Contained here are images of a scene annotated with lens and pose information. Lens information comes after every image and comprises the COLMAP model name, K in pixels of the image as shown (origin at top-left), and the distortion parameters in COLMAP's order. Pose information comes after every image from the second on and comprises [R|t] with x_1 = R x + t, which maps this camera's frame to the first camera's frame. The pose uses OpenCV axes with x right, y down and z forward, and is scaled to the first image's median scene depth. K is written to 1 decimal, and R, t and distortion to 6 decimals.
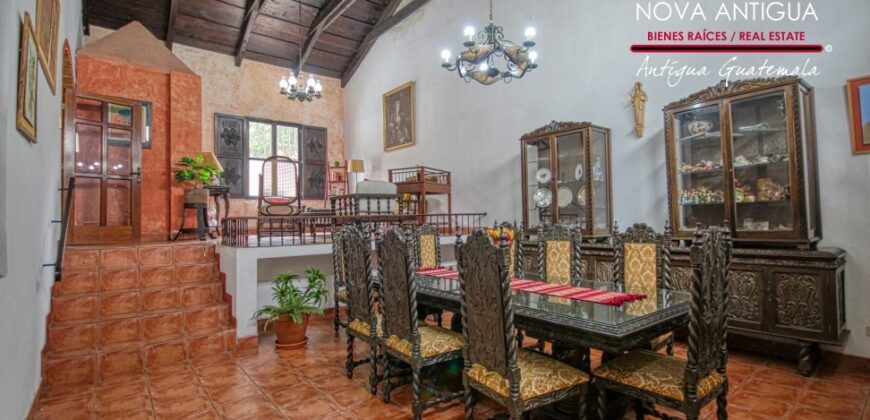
lens RADIAL K [[399.0, 0, 432.5], [0, 399.0, 207.0], [0, 0, 1]] dist [0.000388, -0.003806]
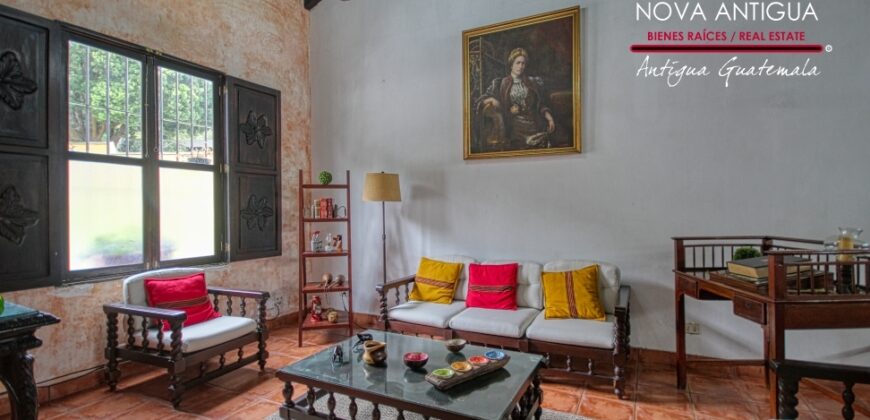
lens RADIAL K [[399.0, 0, 437.8], [0, 399.0, 208.6], [0, 0, 1]] dist [0.000388, -0.003806]
pose [[0.908034, 0.005599, 0.418859, -0.306495], [-0.016638, 0.999604, 0.022707, -0.086218], [-0.418566, -0.027587, 0.907767, 0.553241]]
